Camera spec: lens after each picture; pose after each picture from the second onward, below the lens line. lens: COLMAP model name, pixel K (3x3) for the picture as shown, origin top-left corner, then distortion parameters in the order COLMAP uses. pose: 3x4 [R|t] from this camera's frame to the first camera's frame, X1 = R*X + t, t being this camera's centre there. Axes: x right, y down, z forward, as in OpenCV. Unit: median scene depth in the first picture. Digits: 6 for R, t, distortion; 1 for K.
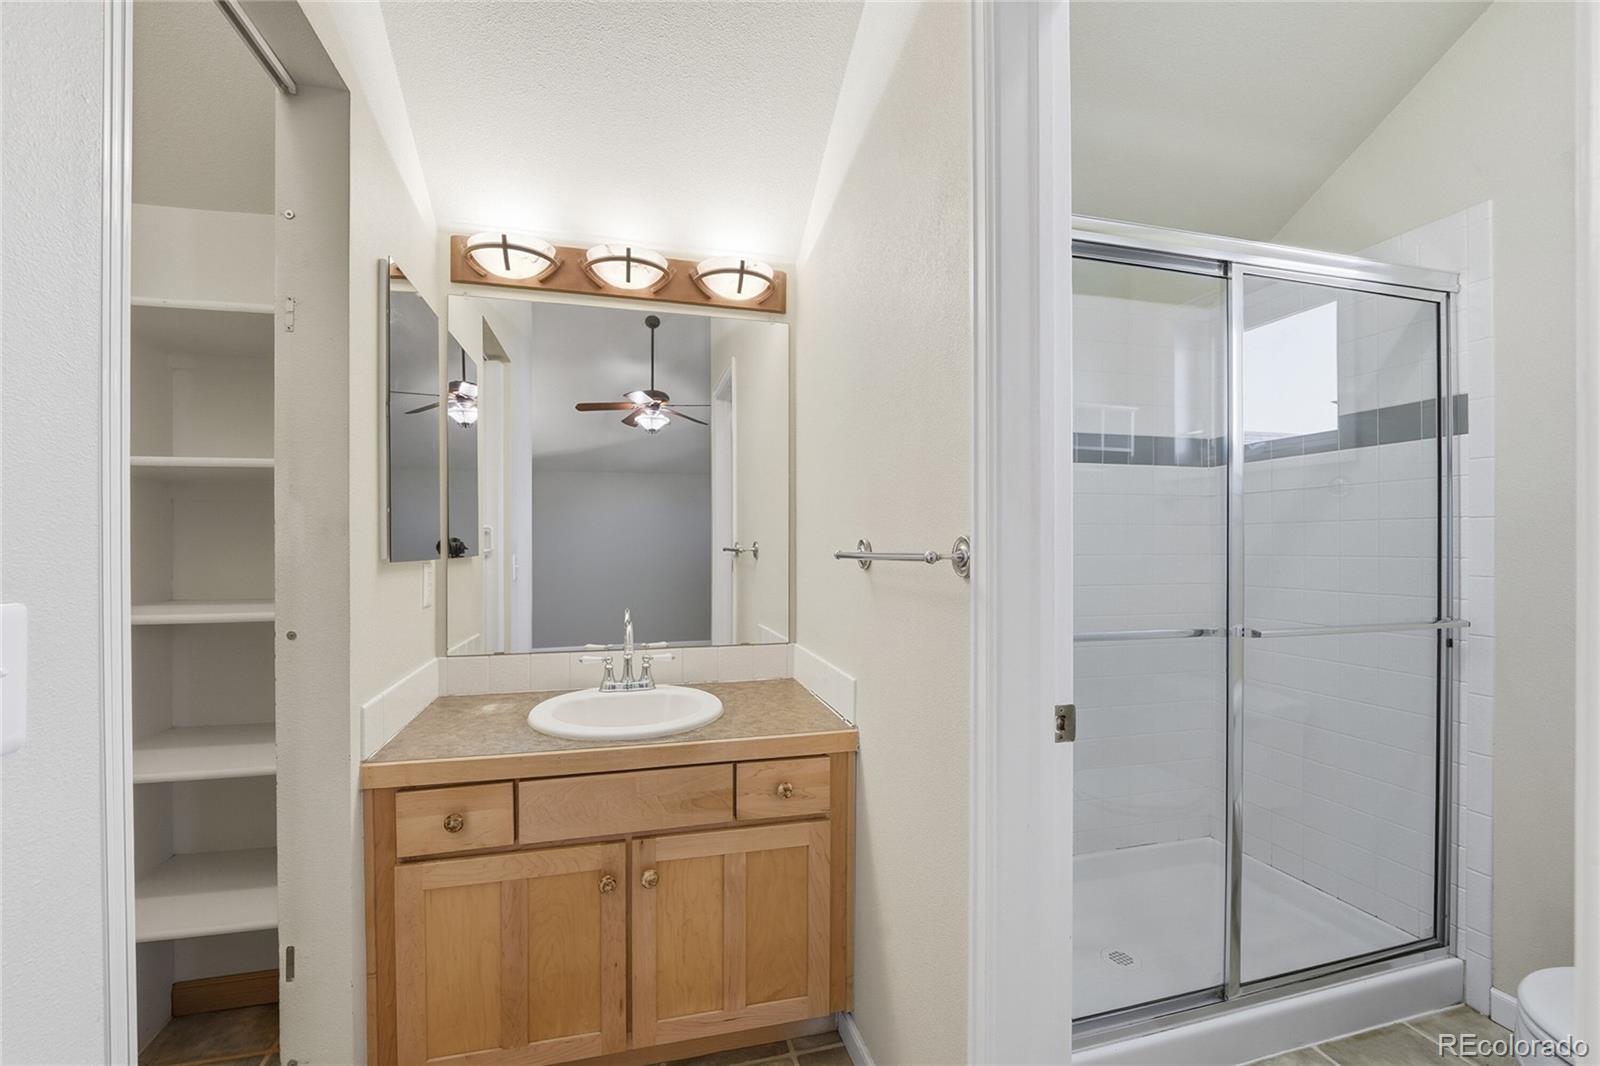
lens RADIAL K [[658.0, 0, 804.9], [0, 658.0, 540.9], [0, 0, 1]] dist [-0.012996, 0.000192]
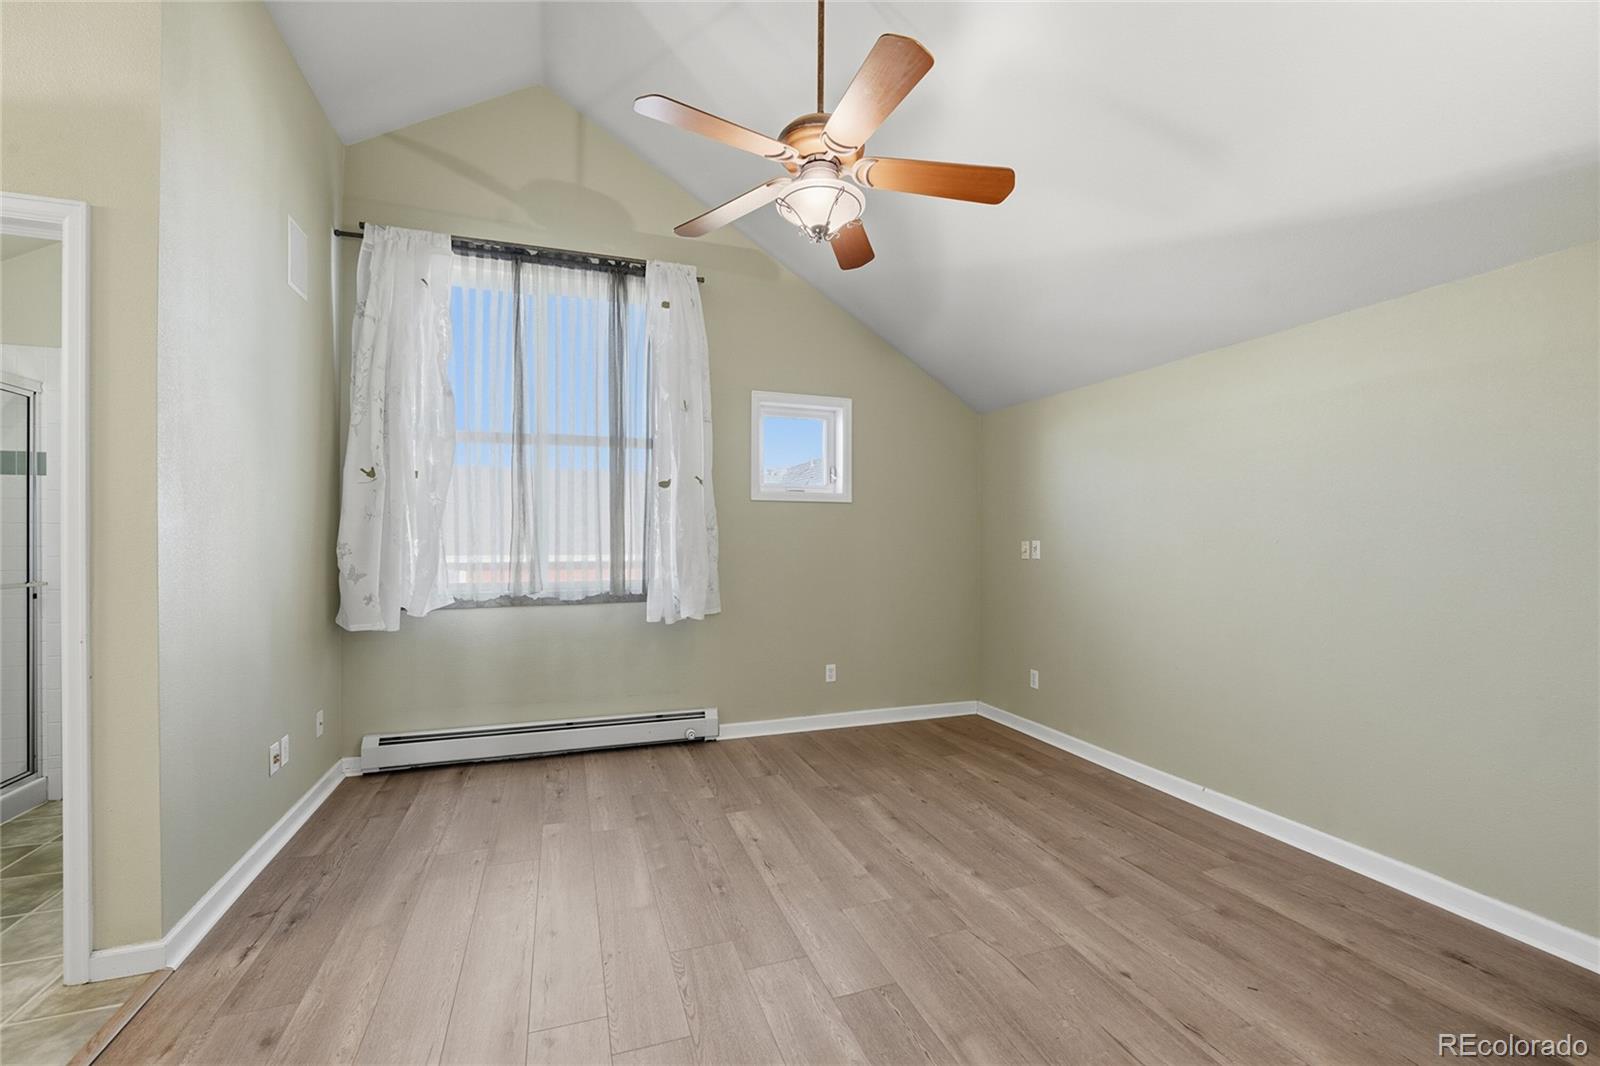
lens RADIAL K [[658.0, 0, 806.6], [0, 658.0, 537.3], [0, 0, 1]] dist [-0.012996, 0.000192]
pose [[-0.087185, 0.003880, 0.996185, -0.886874], [0.004247, 0.999985, -0.003523, 0.019890], [-0.996183, 0.003923, -0.087200, -0.884480]]
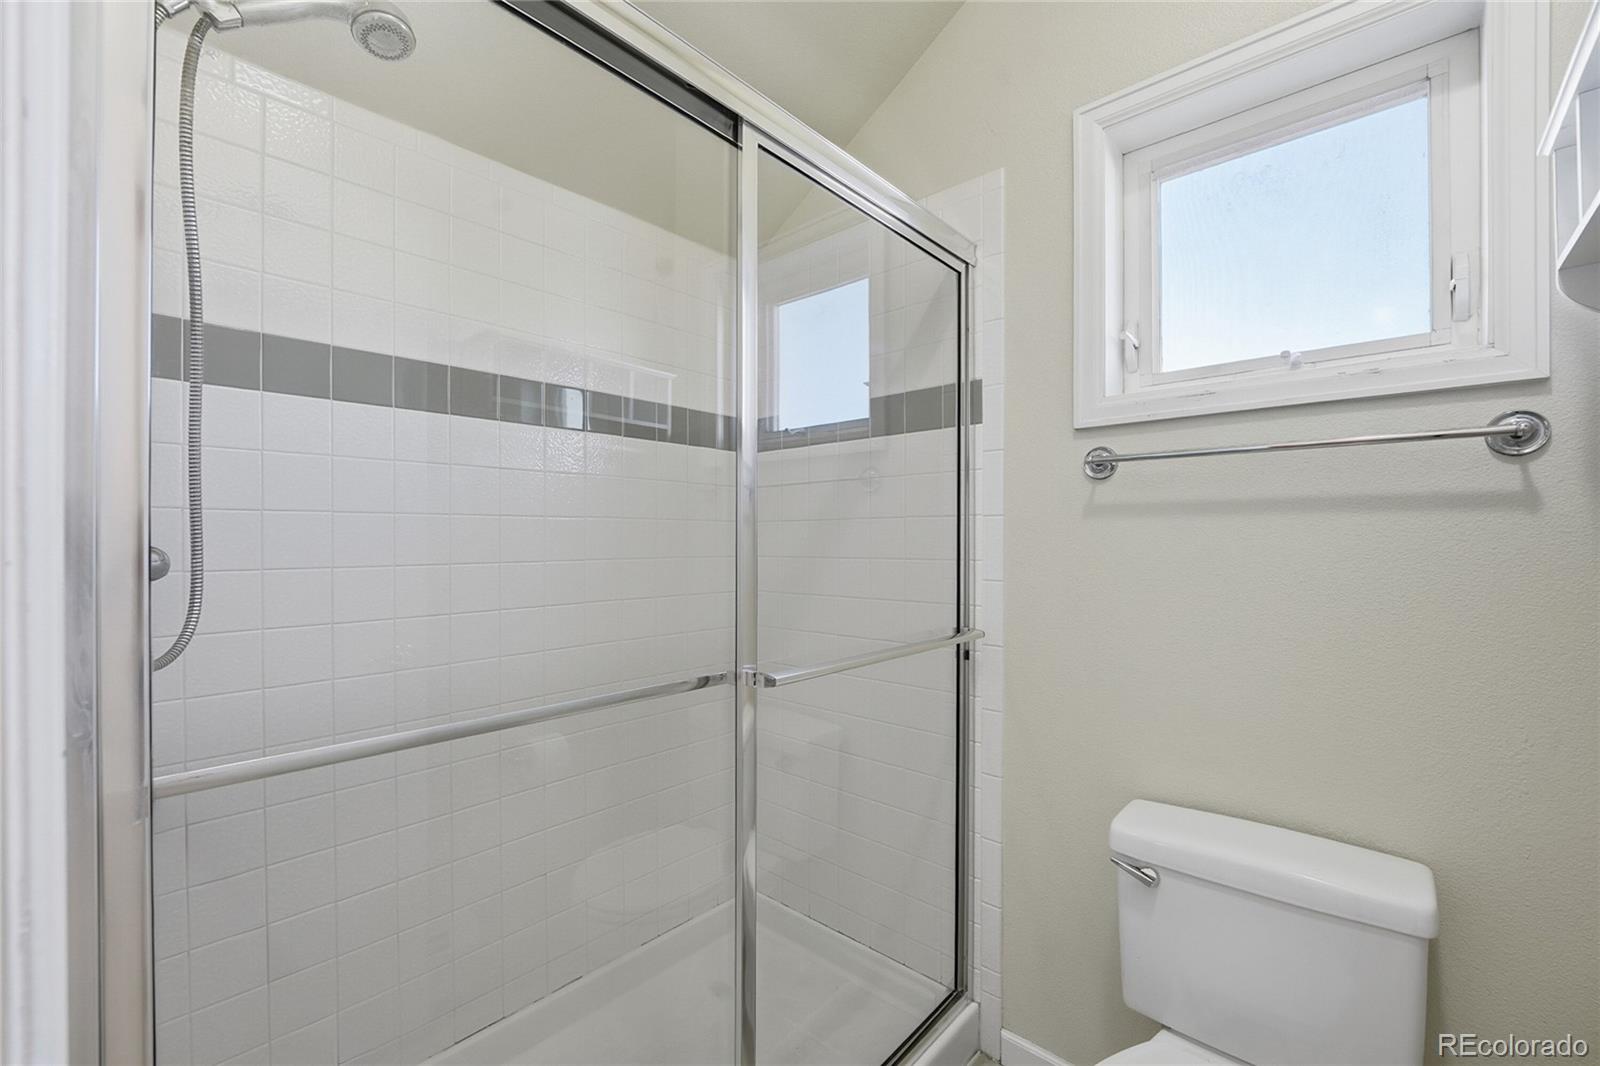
lens RADIAL K [[658.0, 0, 802.6], [0, 658.0, 533.7], [0, 0, 1]] dist [-0.012996, 0.000192]
pose [[0.857922, -0.008952, 0.513702, 0.333636], [0.001539, 0.999889, 0.014853, -0.029472], [-0.513777, -0.011952, 0.857840, 0.339894]]
